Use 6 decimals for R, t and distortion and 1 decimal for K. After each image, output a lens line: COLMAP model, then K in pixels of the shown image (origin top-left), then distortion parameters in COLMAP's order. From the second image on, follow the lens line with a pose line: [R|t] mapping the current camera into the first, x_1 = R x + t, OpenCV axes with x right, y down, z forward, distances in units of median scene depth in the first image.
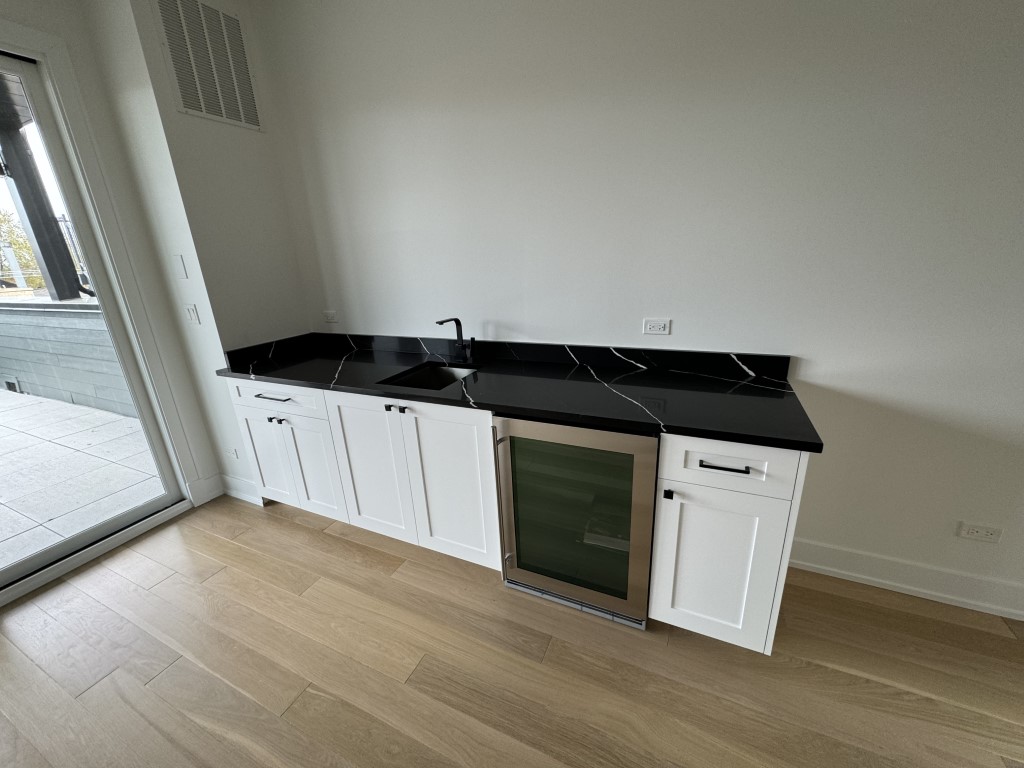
lens RADIAL K [[410.1, 0, 508.9], [0, 410.1, 386.6], [0, 0, 1]] dist [-0.000562, -0.000351]
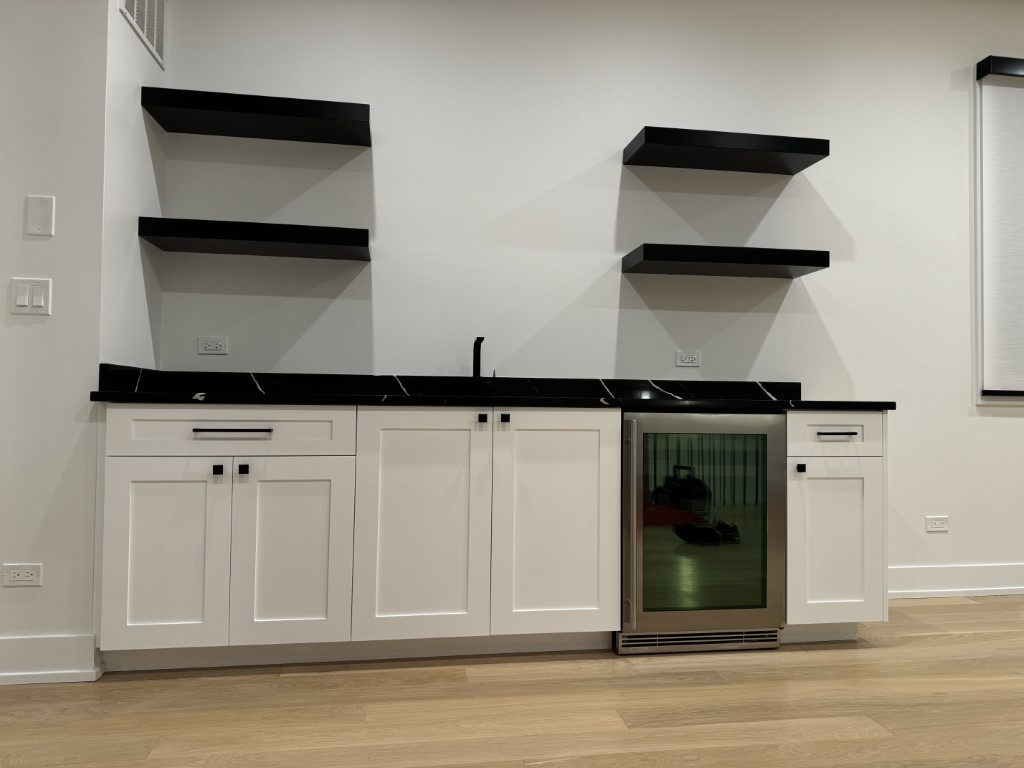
lens RADIAL K [[731.9, 0, 510.1], [0, 731.9, 387.2], [0, 0, 1]] dist [0.039289, -0.042328]
pose [[0.823501, 0.073590, 0.562521, -1.079456], [0.124089, 0.944176, -0.305178, 0.443050], [-0.553577, 0.321117, 0.768399, -0.116969]]
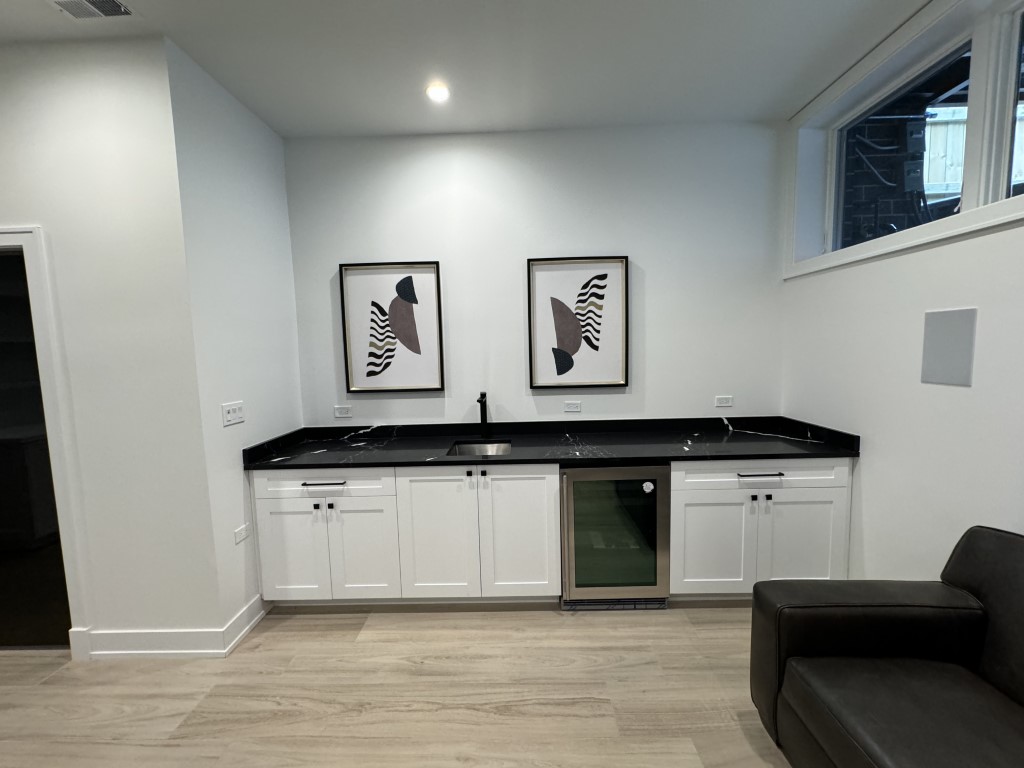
lens RADIAL K [[410.1, 0, 510.8], [0, 410.1, 383.1], [0, 0, 1]] dist [-0.000562, -0.000351]
pose [[0.904543, -0.004602, 0.426357, -0.742302], [0.106615, 0.970619, -0.215714, 0.069705], [-0.412837, 0.240579, 0.878457, -0.226655]]
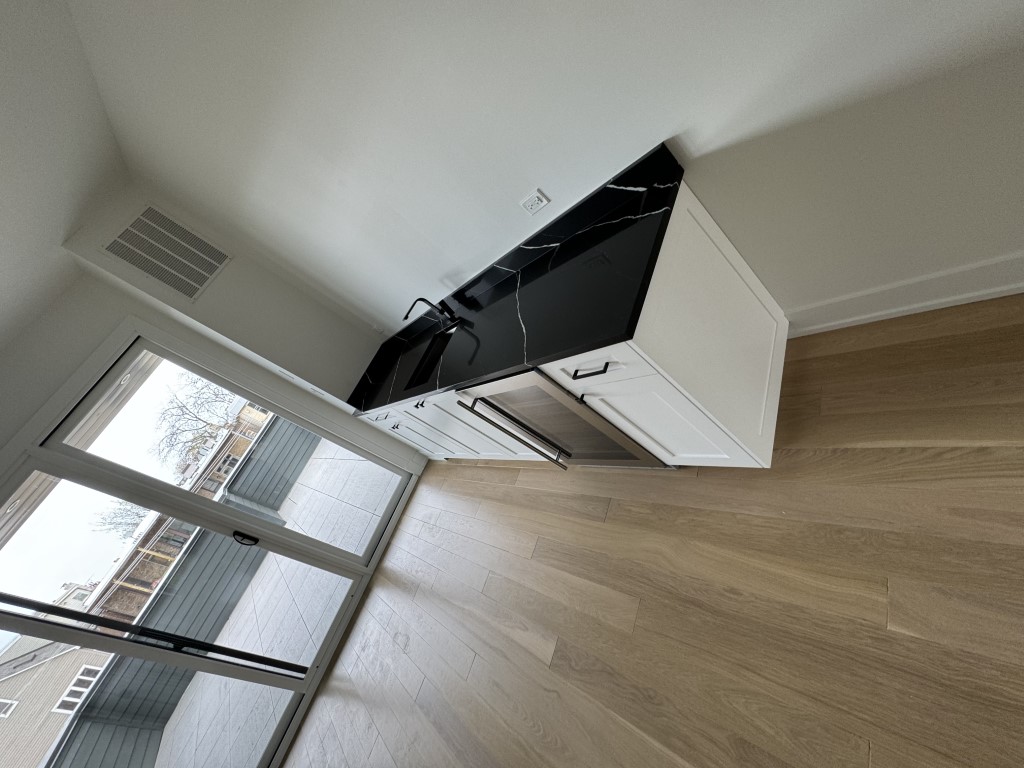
lens RADIAL K [[410.1, 0, 509.2], [0, 410.1, 388.0], [0, 0, 1]] dist [-0.000562, -0.000351]
pose [[0.700334, -0.450210, -0.553934, 0.677561], [0.642328, 0.735966, 0.213934, -0.083044], [0.311362, -0.505632, 0.804605, 0.085375]]
